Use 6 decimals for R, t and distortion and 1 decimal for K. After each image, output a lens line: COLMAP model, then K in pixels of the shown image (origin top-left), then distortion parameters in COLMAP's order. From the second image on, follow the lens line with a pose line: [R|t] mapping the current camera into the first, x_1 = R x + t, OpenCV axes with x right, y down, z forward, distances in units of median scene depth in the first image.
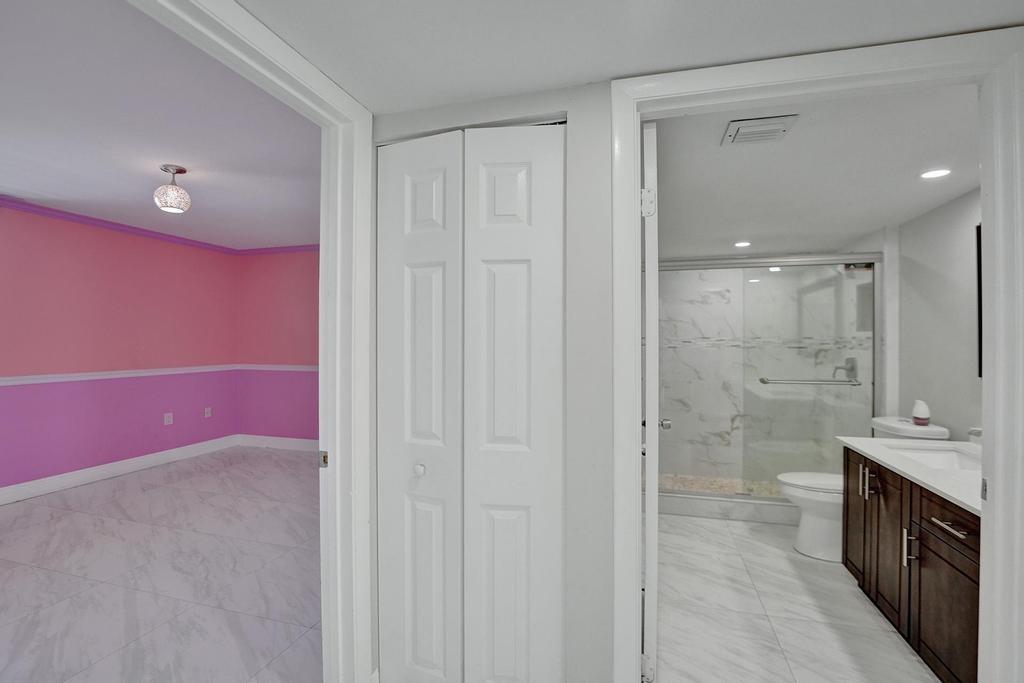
lens RADIAL K [[468.7, 0, 514.5], [0, 468.7, 342.3], [0, 0, 1]] dist [-0.022125, 0.000938]
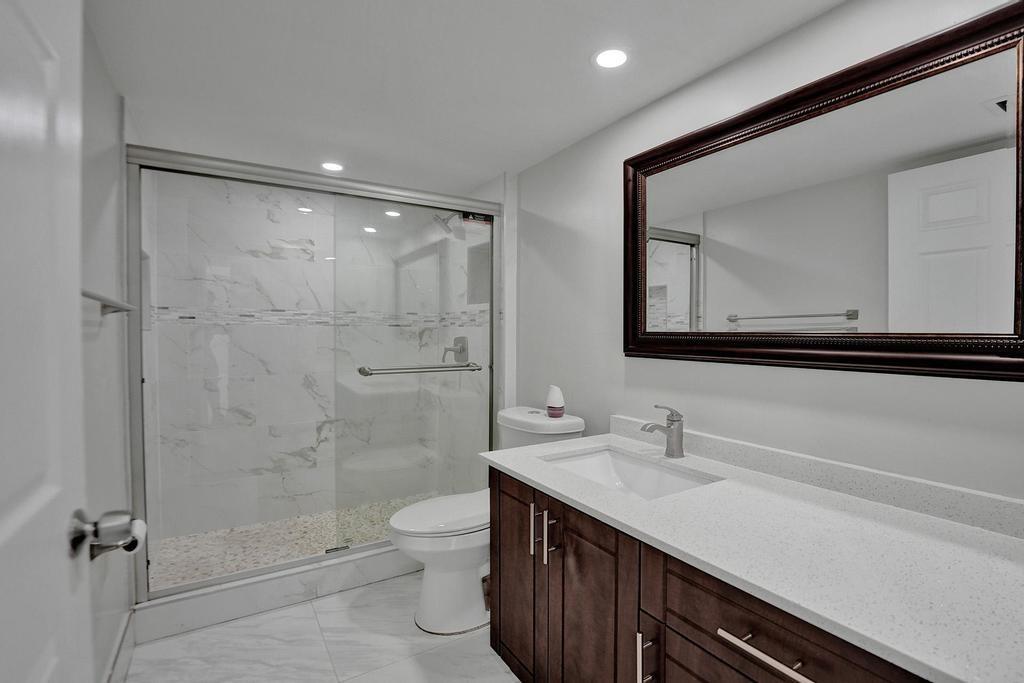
lens RADIAL K [[468.7, 0, 514.5], [0, 468.7, 342.3], [0, 0, 1]] dist [-0.022125, 0.000938]
pose [[0.671409, -0.014988, 0.740936, 0.174208], [-0.000888, 0.999778, 0.021029, 0.025441], [-0.741087, -0.014777, 0.671246, 0.371332]]
